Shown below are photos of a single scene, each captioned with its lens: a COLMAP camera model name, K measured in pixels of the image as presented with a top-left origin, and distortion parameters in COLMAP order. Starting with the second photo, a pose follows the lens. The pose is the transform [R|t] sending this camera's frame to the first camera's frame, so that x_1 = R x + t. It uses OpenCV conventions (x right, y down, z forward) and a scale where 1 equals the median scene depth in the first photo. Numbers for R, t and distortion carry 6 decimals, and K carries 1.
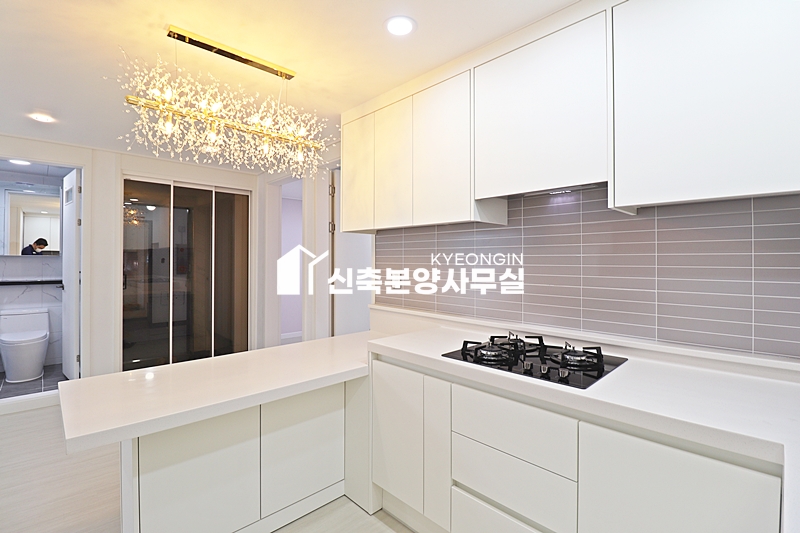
lens RADIAL K [[372.3, 0, 392.9], [0, 372.3, 253.7], [0, 0, 1]] dist [-0.005081, -0.008521]
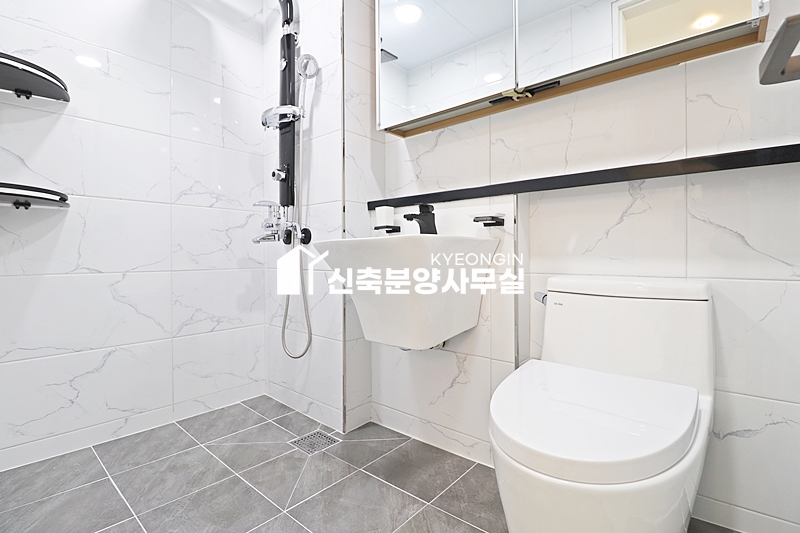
lens RADIAL K [[372.3, 0, 400.6], [0, 372.3, 260.6], [0, 0, 1]] dist [-0.005081, -0.008521]
pose [[0.100282, 0.013138, -0.994872, -0.767469], [0.008742, 0.999863, 0.014085, 0.134776], [0.994921, -0.010110, 0.100154, 0.826275]]
